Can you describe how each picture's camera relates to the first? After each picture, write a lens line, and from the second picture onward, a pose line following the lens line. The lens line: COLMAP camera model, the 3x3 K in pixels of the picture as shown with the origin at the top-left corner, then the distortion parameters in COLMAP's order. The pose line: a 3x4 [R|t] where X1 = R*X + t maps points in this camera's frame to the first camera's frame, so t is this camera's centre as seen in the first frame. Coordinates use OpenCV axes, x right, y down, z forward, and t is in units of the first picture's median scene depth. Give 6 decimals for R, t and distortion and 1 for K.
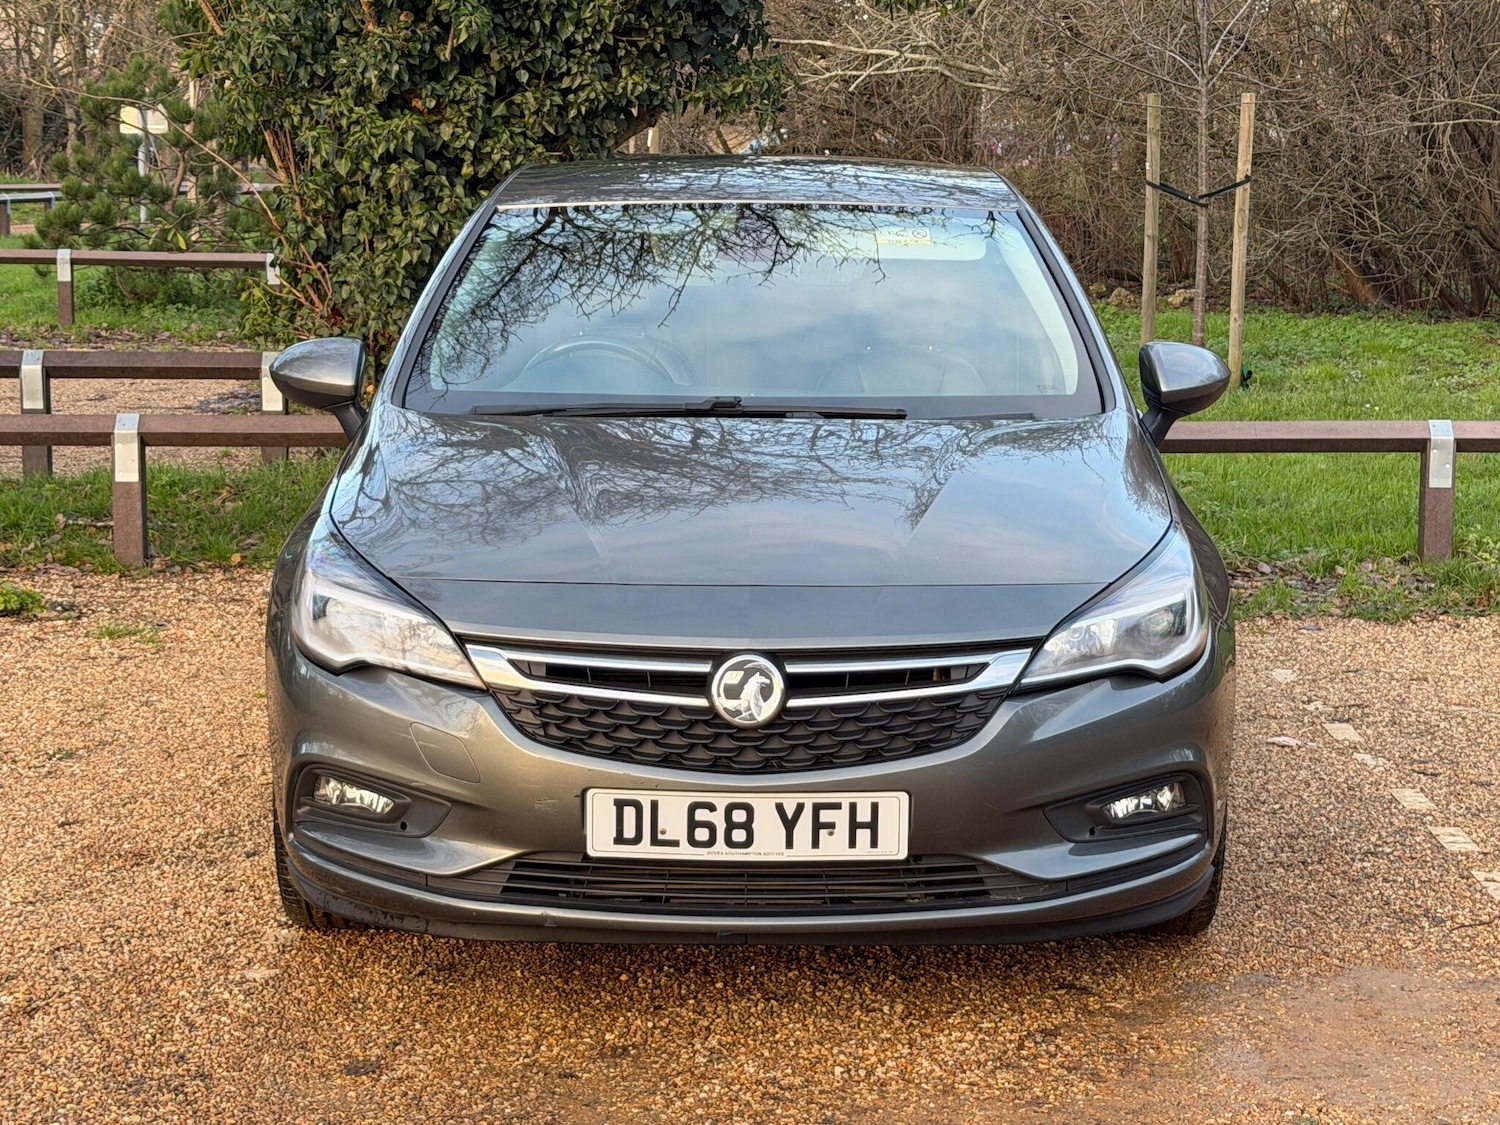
lens RADIAL K [[2871.9, 0, 780.6], [0, 2871.9, 656.1], [0, 0, 1]] dist [0.130002, 0.000000]
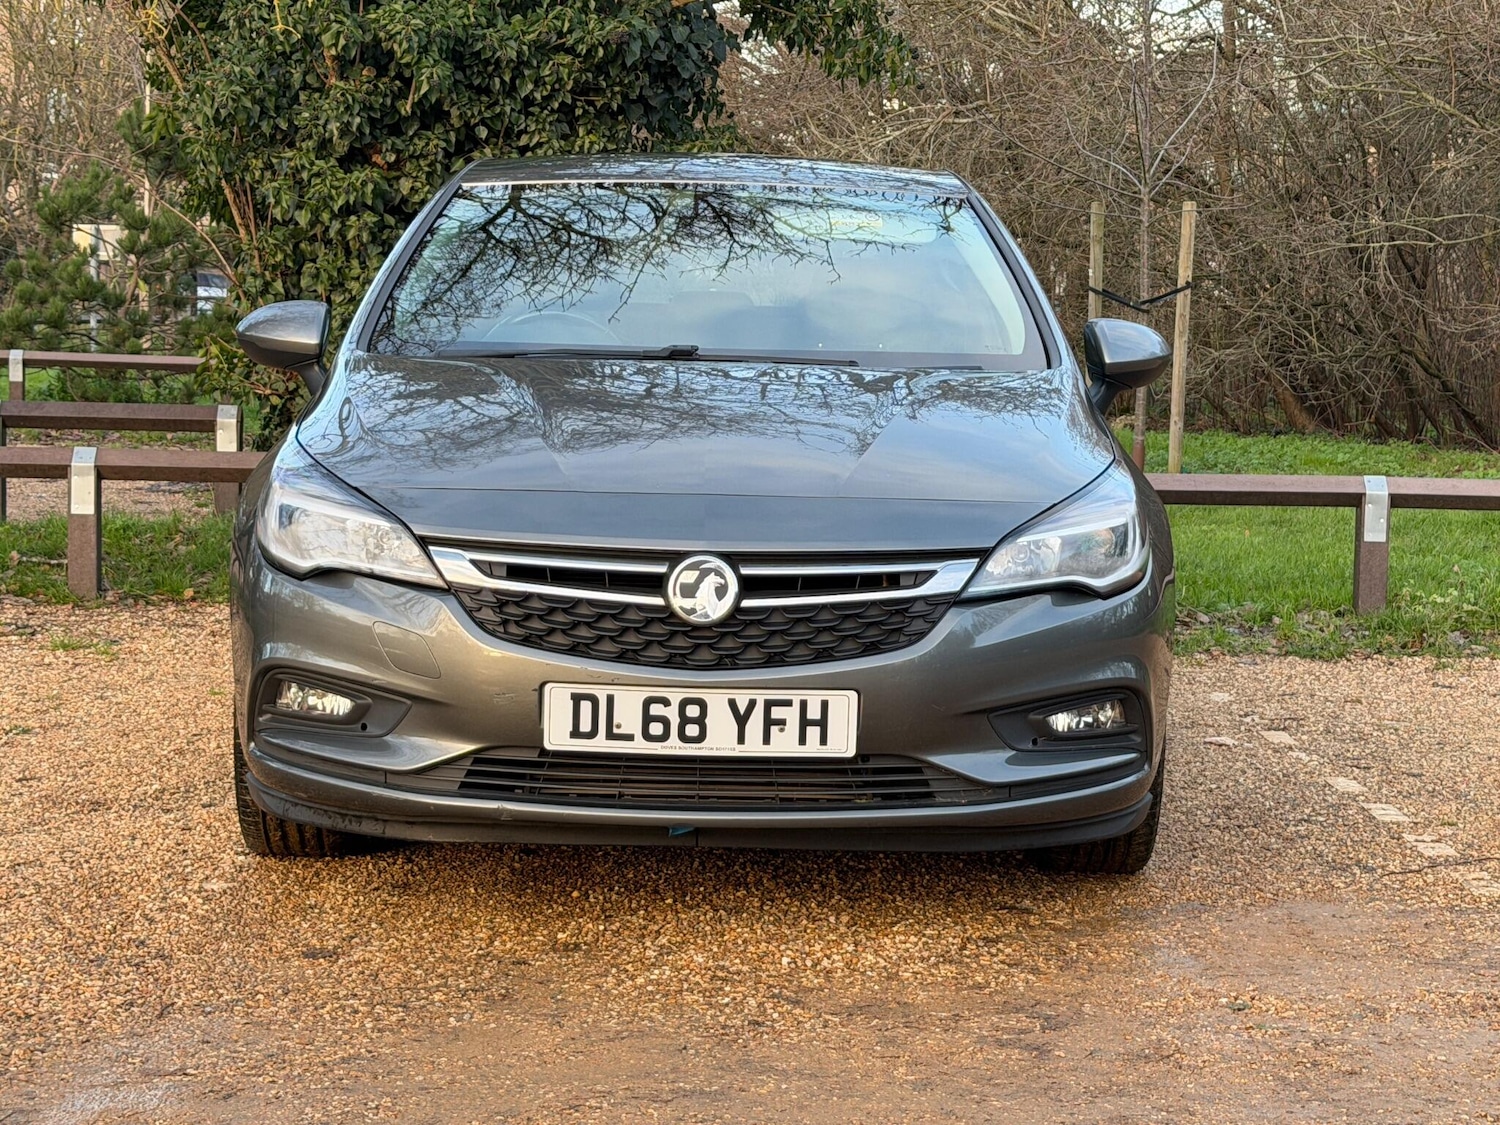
lens RADIAL K [[2871.9, 0, 772.8], [0, 2871.9, 665.1], [0, 0, 1]] dist [0.130002, 0.000000]
pose [[0.999731, 0.014940, 0.017735, -0.004045], [-0.014028, 0.998625, -0.050514, 0.086274], [-0.018465, 0.050252, 0.998566, -0.026359]]
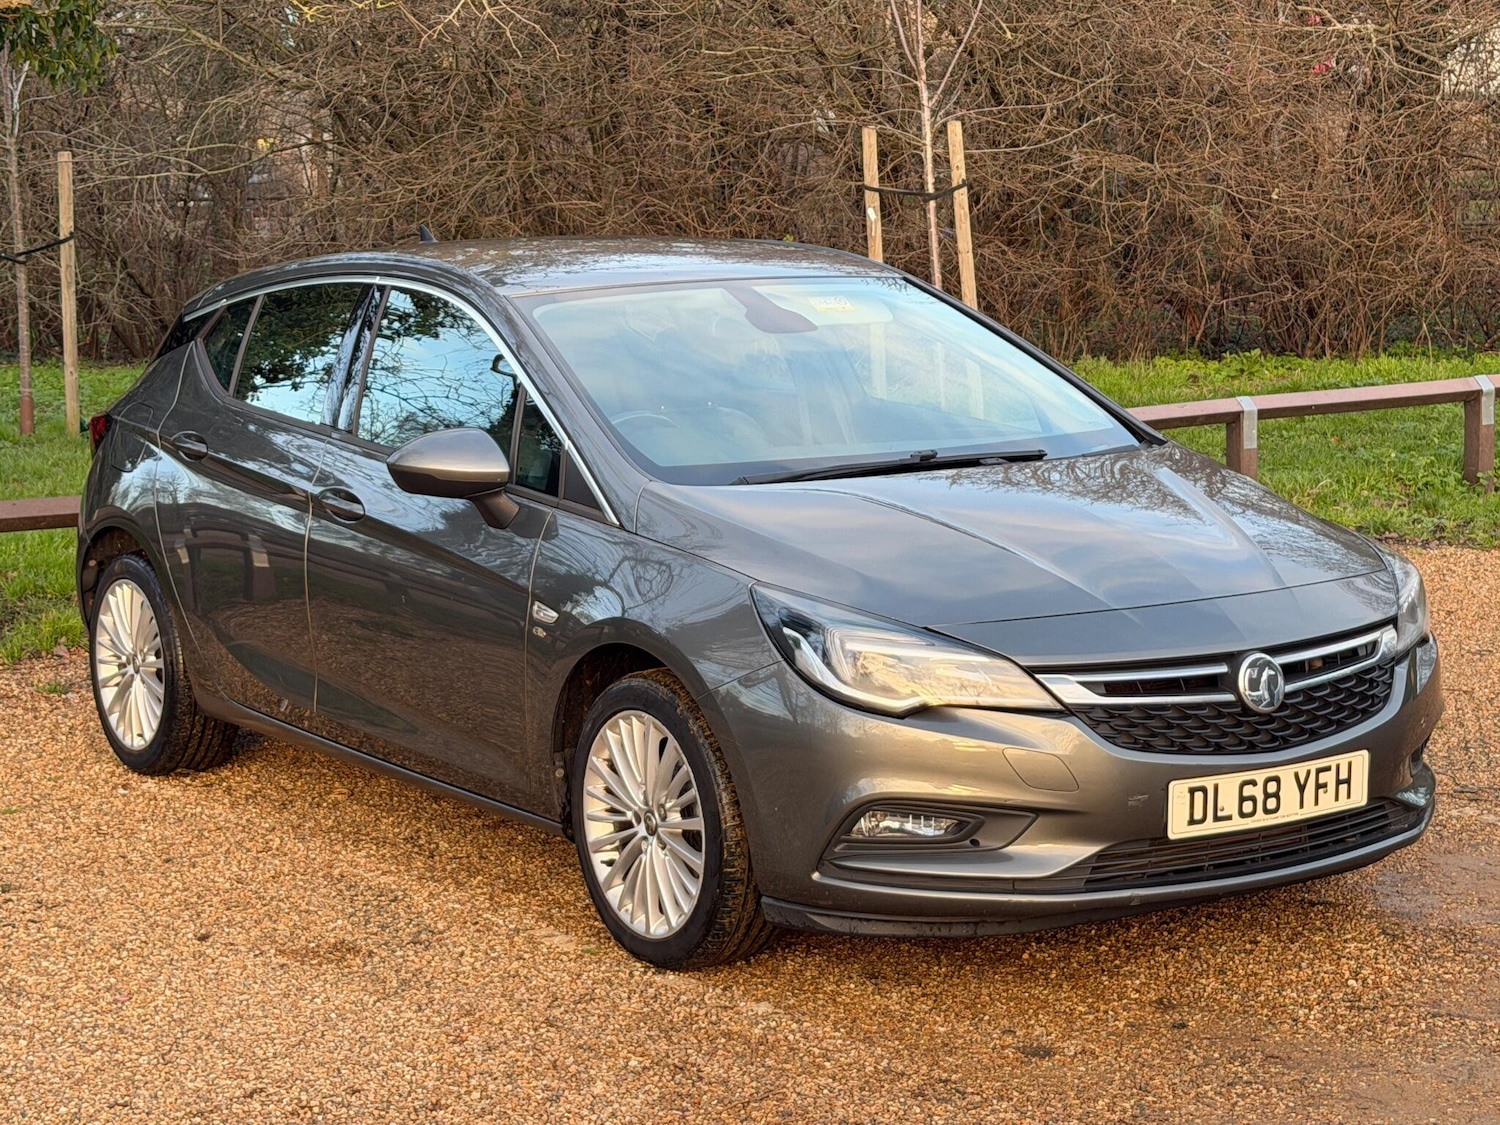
lens RADIAL K [[2871.9, 0, 733.4], [0, 2871.9, 665.8], [0, 0, 1]] dist [0.130002, 0.000000]
pose [[0.836064, -0.113223, 0.536822, -0.803847], [0.118742, 0.992625, 0.024424, -0.048592], [-0.535628, 0.043323, 0.843342, 0.094828]]
